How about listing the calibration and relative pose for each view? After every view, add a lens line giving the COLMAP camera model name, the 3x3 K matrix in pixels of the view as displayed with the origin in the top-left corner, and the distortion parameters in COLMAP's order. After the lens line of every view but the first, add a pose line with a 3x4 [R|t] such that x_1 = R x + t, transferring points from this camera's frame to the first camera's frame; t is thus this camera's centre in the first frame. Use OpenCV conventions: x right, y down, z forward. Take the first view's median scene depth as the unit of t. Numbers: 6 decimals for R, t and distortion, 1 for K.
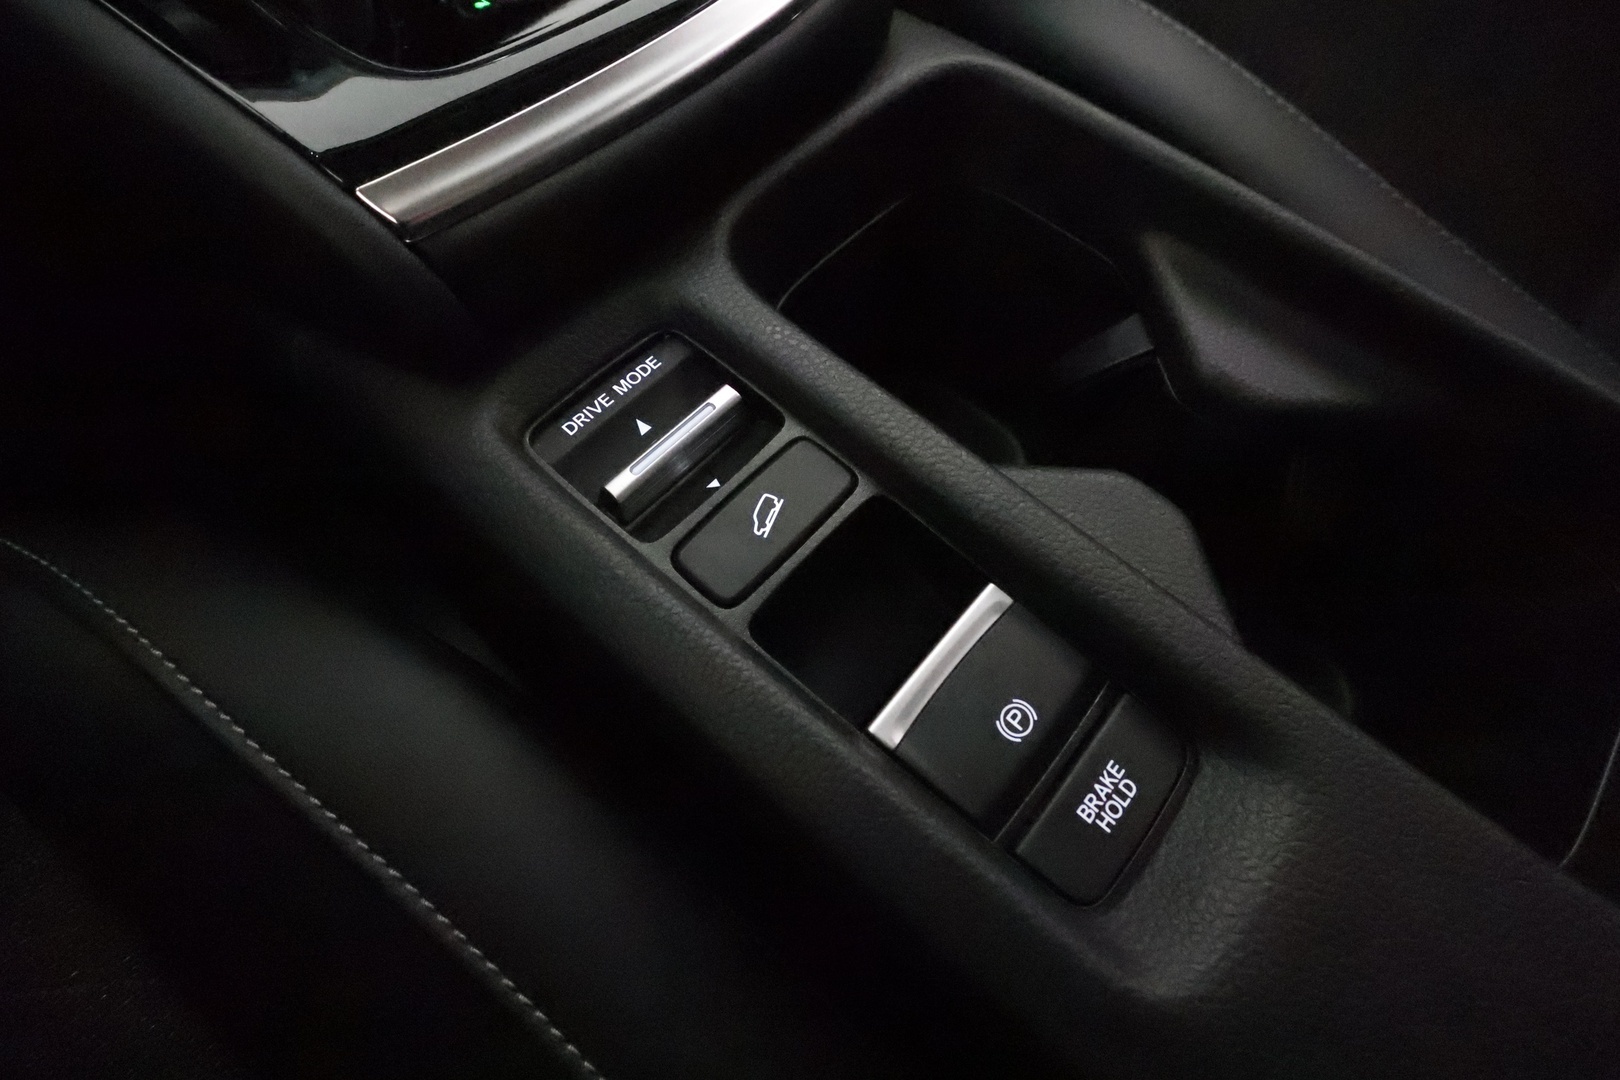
lens RADIAL K [[754.5, 0, 816.6], [0, 754.5, 548.5], [0, 0, 1]] dist [-0.000483, -0.000308]
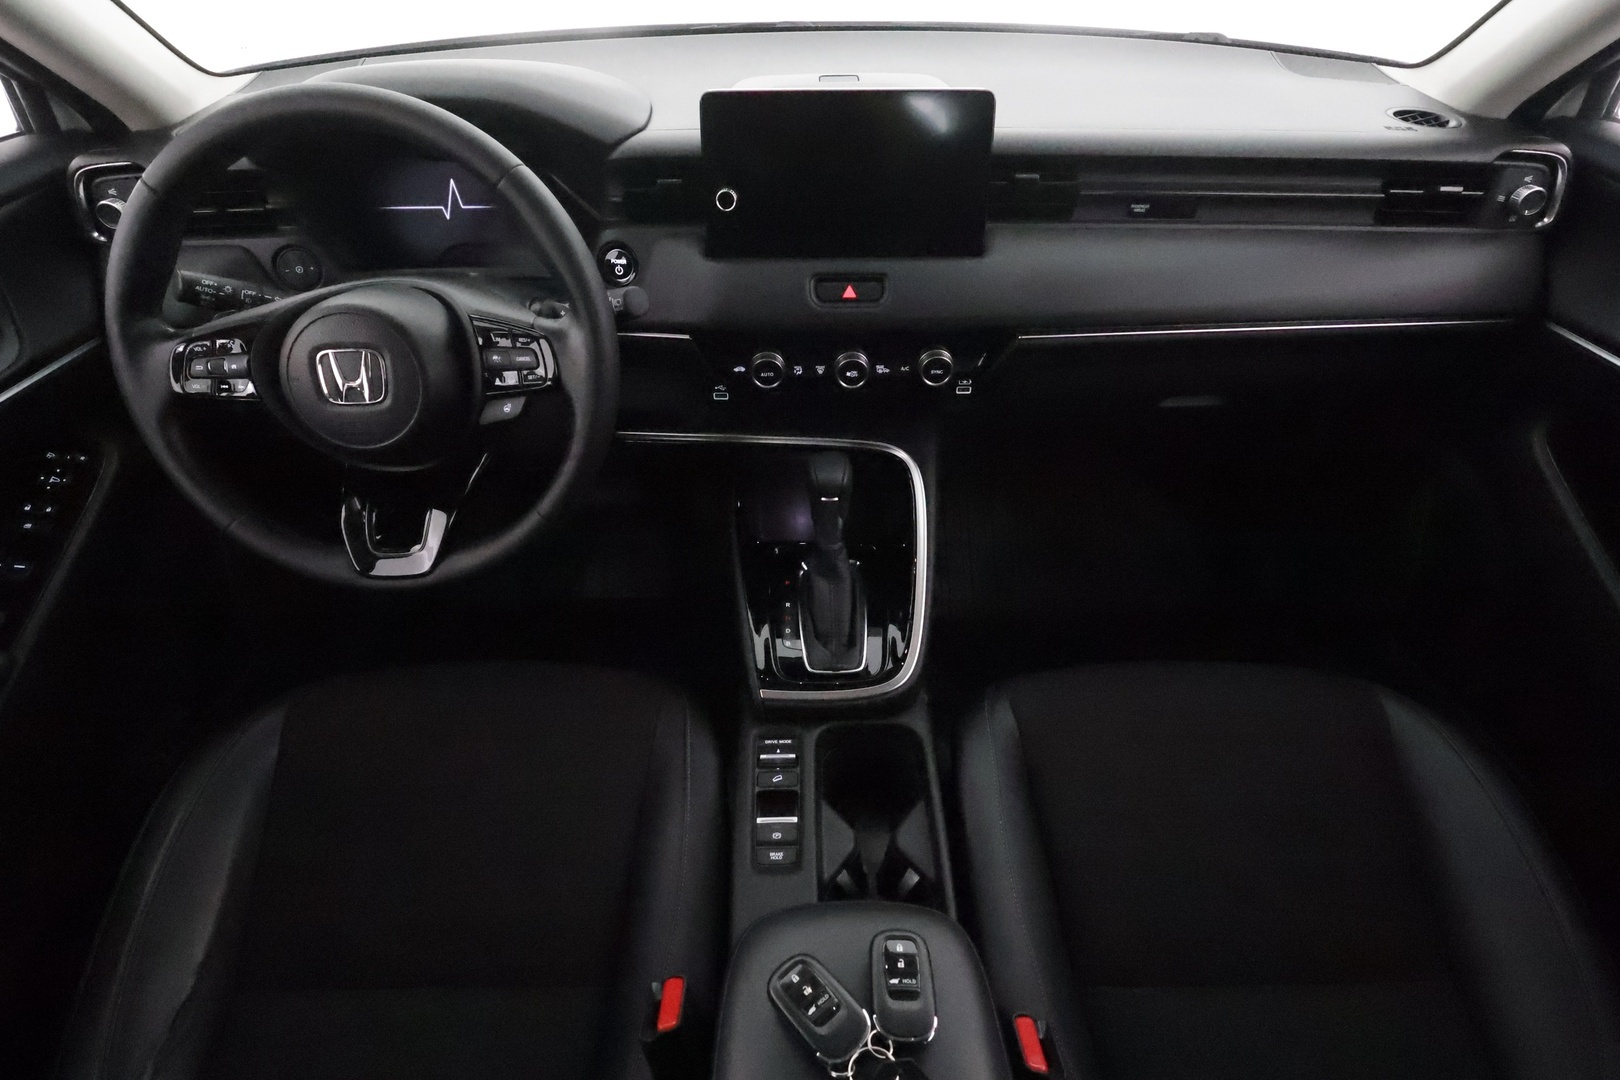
lens RADIAL K [[865.5, 0, 818.9], [0, 865.5, 548.9], [0, 0, 1]] dist [0.005133, 0.001703]
pose [[0.680720, 0.454181, -0.574752, 2.573497], [-0.647380, 0.740154, -0.181853, -0.288283], [0.342811, 0.495874, 0.797865, -3.988997]]
